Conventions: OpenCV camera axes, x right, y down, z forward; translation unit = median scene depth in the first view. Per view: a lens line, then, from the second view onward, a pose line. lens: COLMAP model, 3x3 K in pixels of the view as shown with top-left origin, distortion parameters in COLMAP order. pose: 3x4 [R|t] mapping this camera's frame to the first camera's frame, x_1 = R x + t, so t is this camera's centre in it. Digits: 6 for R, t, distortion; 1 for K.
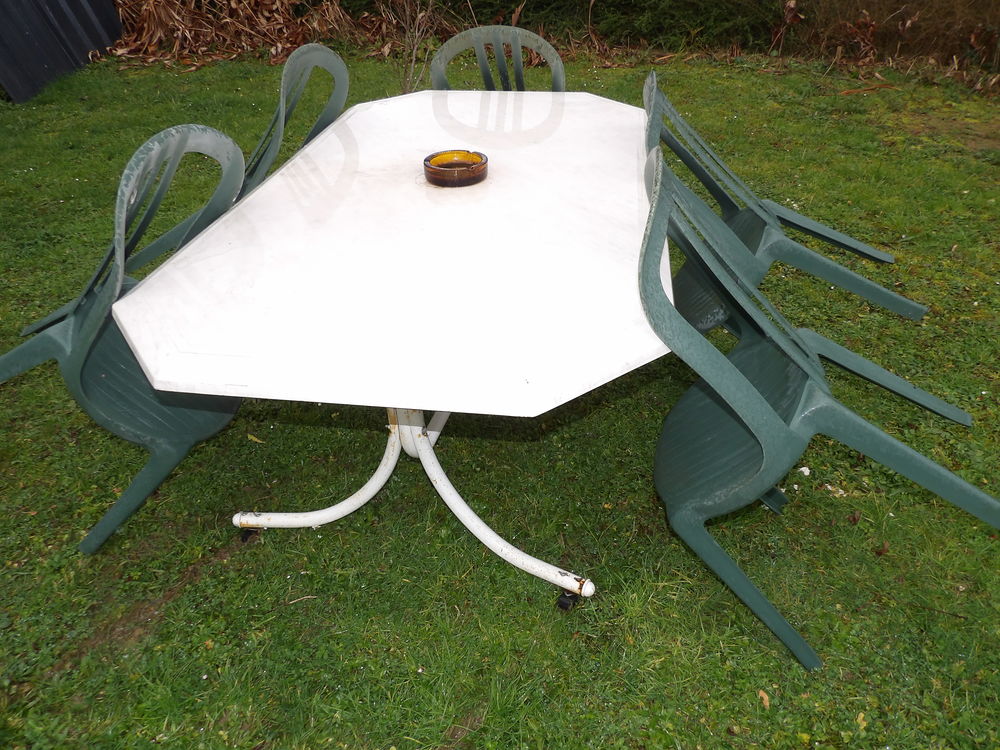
lens RADIAL K [[700.6, 0, 504.0], [0, 700.6, 369.4], [0, 0, 1]] dist [-0.039872, 0.048182]
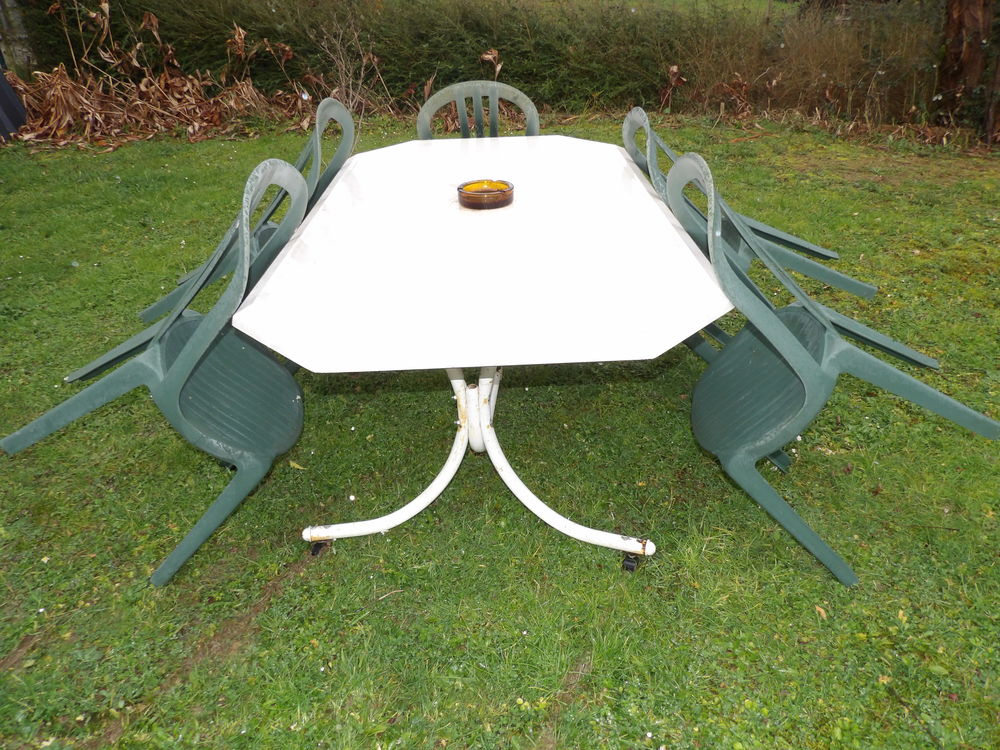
lens RADIAL K [[700.6, 0, 504.0], [0, 700.6, 369.4], [0, 0, 1]] dist [-0.039872, 0.048182]
pose [[0.986237, -0.090018, 0.138685, -0.199077], [0.102677, 0.990903, -0.086997, 0.085664], [-0.129592, 0.100040, 0.986508, -0.086781]]
